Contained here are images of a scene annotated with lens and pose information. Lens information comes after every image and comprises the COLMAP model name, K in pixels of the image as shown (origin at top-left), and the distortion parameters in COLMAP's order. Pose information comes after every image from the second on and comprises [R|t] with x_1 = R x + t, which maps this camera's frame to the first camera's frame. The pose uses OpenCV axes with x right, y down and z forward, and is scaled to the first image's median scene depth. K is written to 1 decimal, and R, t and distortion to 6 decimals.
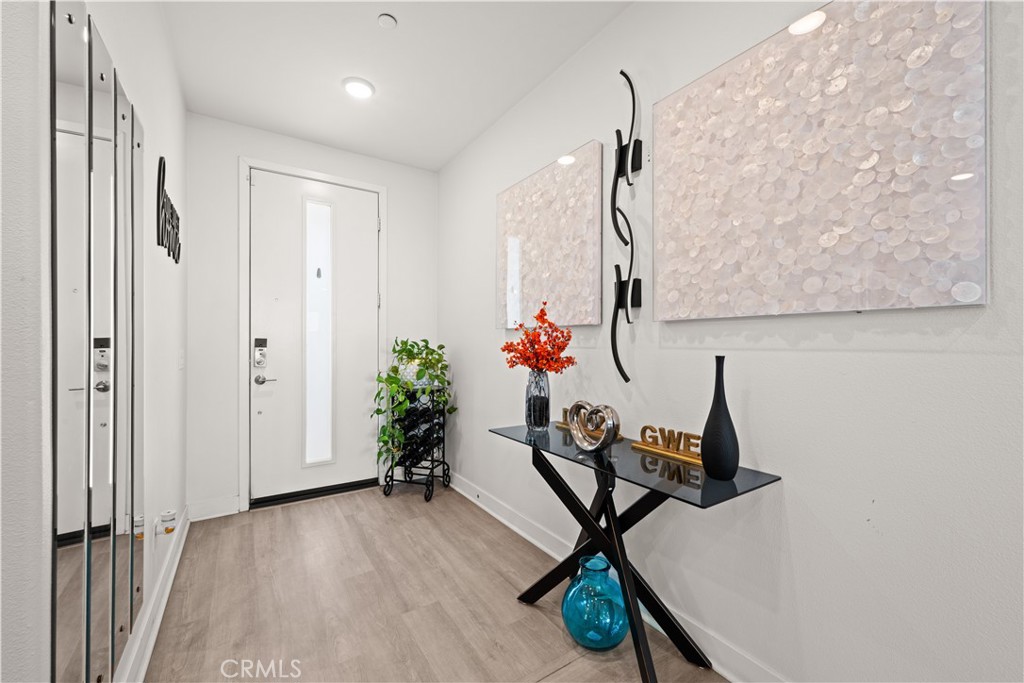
lens RADIAL K [[405.7, 0, 514.1], [0, 405.7, 343.0], [0, 0, 1]] dist [-0.001102, -0.000022]
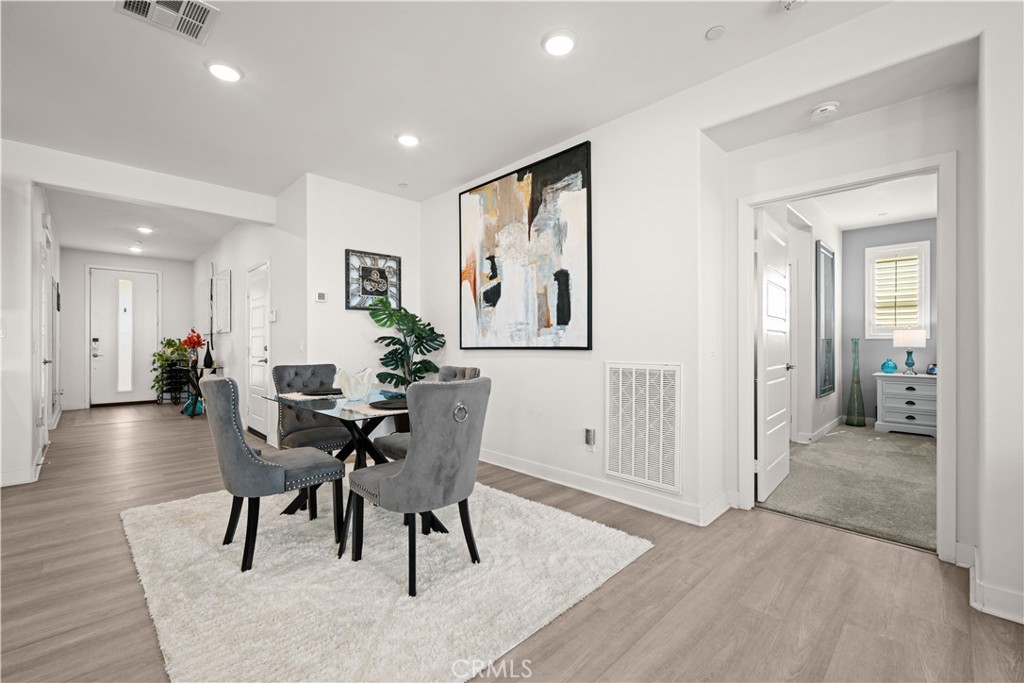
lens RADIAL K [[435.7, 0, 509.4], [0, 435.7, 340.5], [0, 0, 1]] dist [0.013348, 0.000085]
pose [[0.983745, 0.001558, 0.179562, 1.263240], [-0.001299, 0.999998, -0.001560, 0.003497], [-0.179564, 0.001301, 0.983745, -1.925936]]
